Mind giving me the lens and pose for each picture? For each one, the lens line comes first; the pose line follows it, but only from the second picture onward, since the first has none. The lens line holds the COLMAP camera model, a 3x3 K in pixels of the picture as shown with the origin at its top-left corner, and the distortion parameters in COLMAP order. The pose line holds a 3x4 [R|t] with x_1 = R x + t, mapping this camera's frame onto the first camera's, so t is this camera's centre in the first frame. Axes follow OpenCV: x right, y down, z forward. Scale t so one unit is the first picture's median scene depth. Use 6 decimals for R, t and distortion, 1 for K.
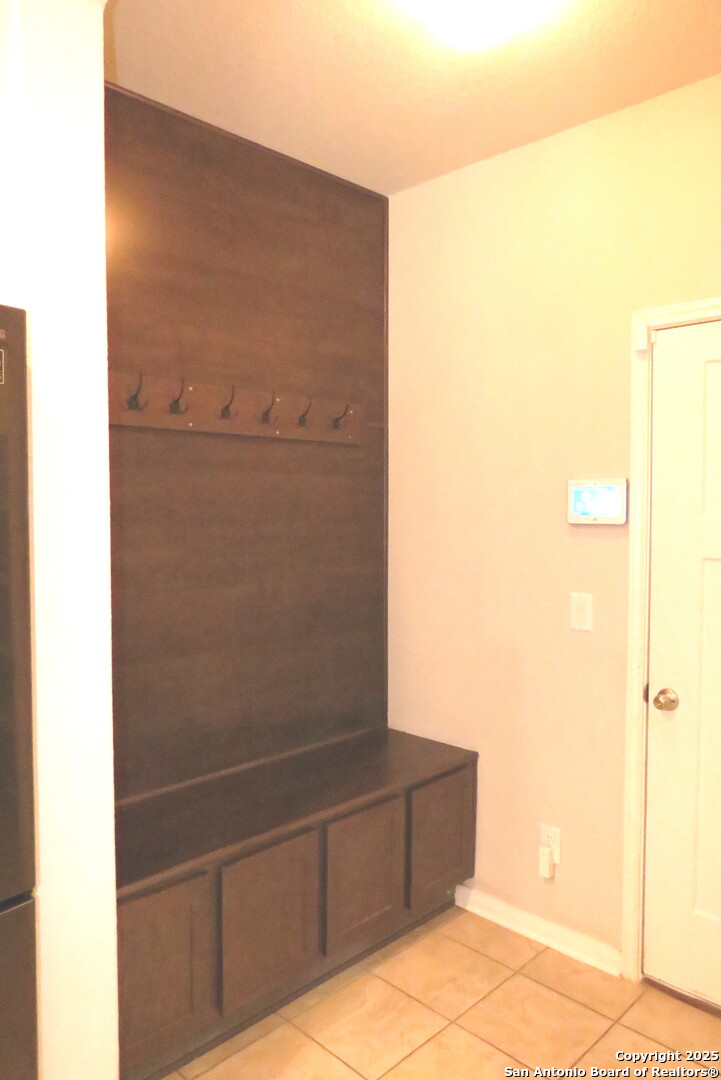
lens RADIAL K [[766.7, 0, 358.7], [0, 766.7, 539.8], [0, 0, 1]] dist [-0.006873, -0.002258]
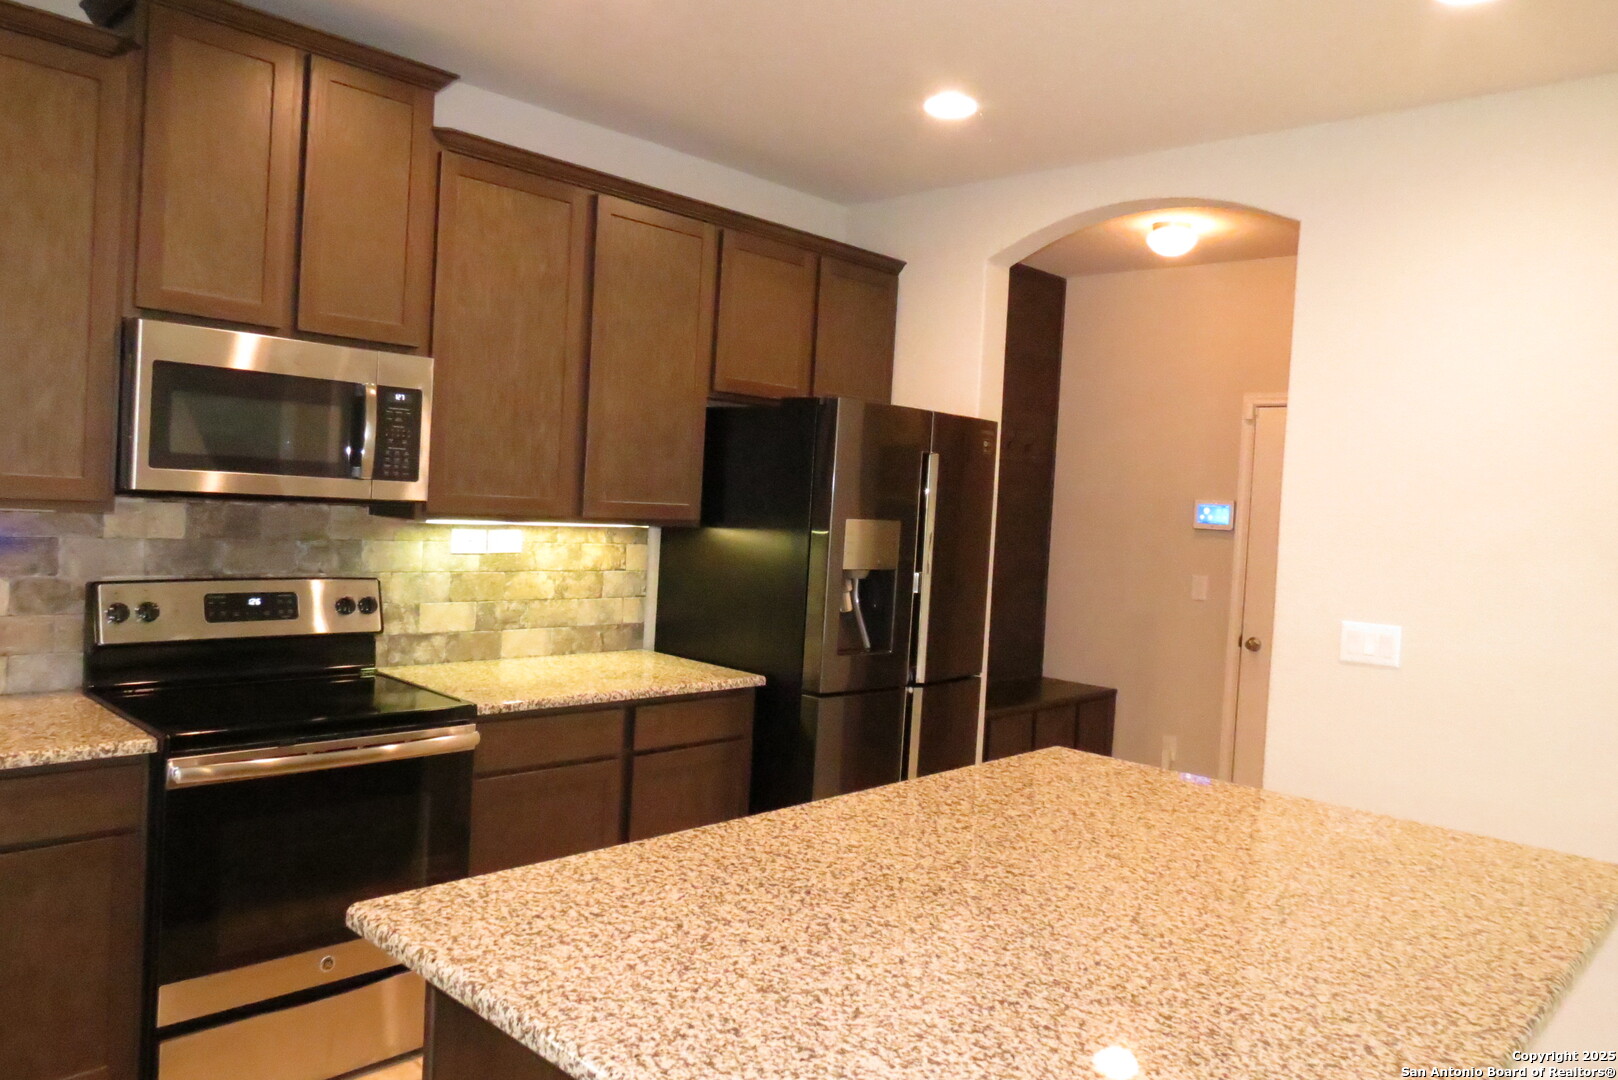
lens RADIAL K [[1148.6, 0, 811.6], [0, 1148.6, 538.2], [0, 0, 1]] dist [-0.006873, -0.002258]
pose [[0.998837, 0.047635, 0.007415, -0.502246], [-0.047685, 0.998840, 0.006698, 0.019379], [-0.007087, -0.007044, 0.999950, -1.271988]]
